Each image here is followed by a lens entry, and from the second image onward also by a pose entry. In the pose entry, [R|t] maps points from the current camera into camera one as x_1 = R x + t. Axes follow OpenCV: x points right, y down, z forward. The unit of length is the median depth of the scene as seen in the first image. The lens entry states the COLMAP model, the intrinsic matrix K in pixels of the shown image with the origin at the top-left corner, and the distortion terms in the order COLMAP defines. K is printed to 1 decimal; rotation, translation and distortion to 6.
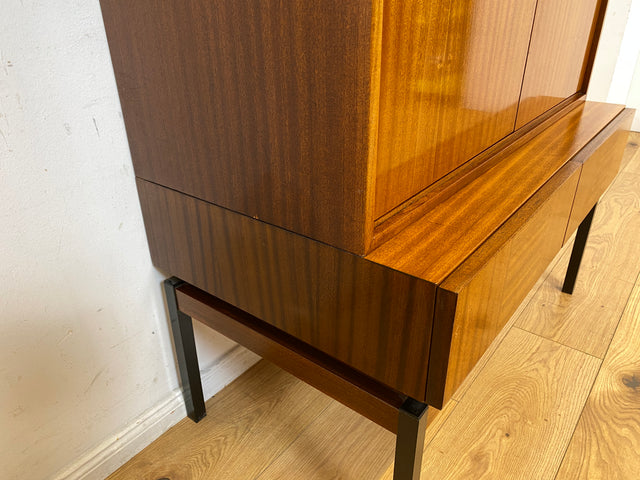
lens RADIAL K [[490.1, 0, 322.6], [0, 490.1, 241.9], [0, 0, 1]] dist [0.024744, -0.023815]
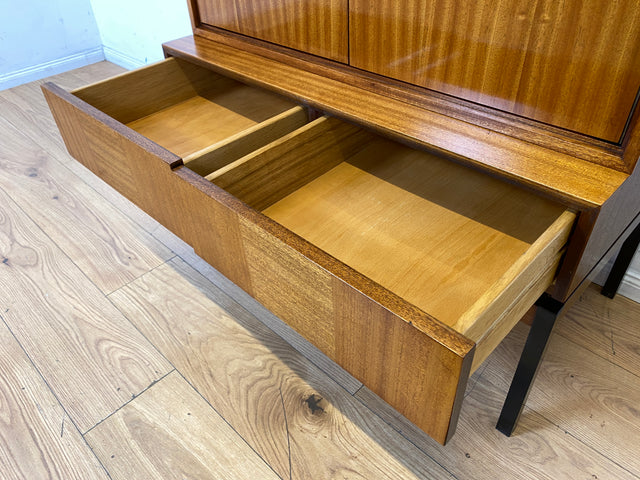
lens RADIAL K [[490.1, 0, 312.0], [0, 490.1, 241.4], [0, 0, 1]] dist [0.024744, -0.023815]
pose [[-0.120723, 0.643468, -0.755893, 1.274472], [-0.419739, 0.656956, 0.626281, -0.536440], [0.899581, 0.392884, 0.190779, 0.807584]]
